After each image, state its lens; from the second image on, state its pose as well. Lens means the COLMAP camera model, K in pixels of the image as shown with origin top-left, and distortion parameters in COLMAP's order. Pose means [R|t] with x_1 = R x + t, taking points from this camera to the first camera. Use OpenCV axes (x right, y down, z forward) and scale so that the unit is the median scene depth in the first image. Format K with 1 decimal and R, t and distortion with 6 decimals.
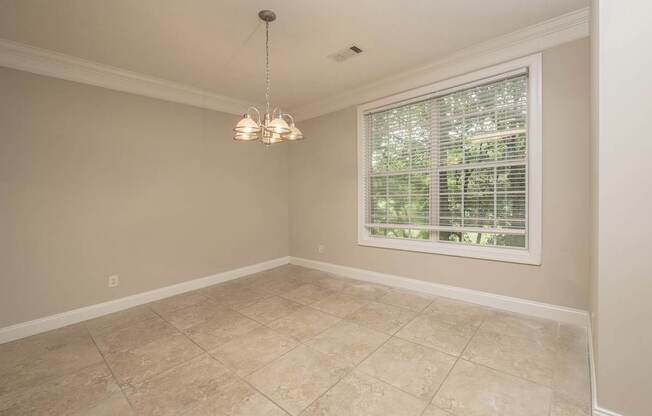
lens RADIAL K [[278.4, 0, 315.2], [0, 278.4, 205.9], [0, 0, 1]] dist [-0.000227, -0.000249]
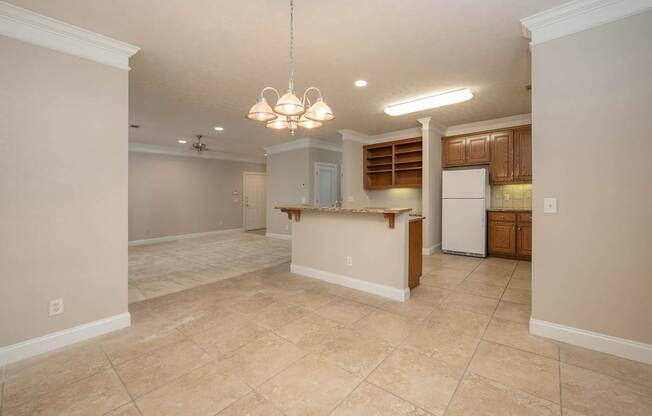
lens RADIAL K [[278.4, 0, 315.2], [0, 278.4, 205.9], [0, 0, 1]] dist [-0.000227, -0.000249]
pose [[-0.998328, 0.056992, -0.009646, -0.291627], [0.056059, 0.995312, 0.078807, -0.115729], [0.014092, 0.078135, -0.996843, 2.059391]]
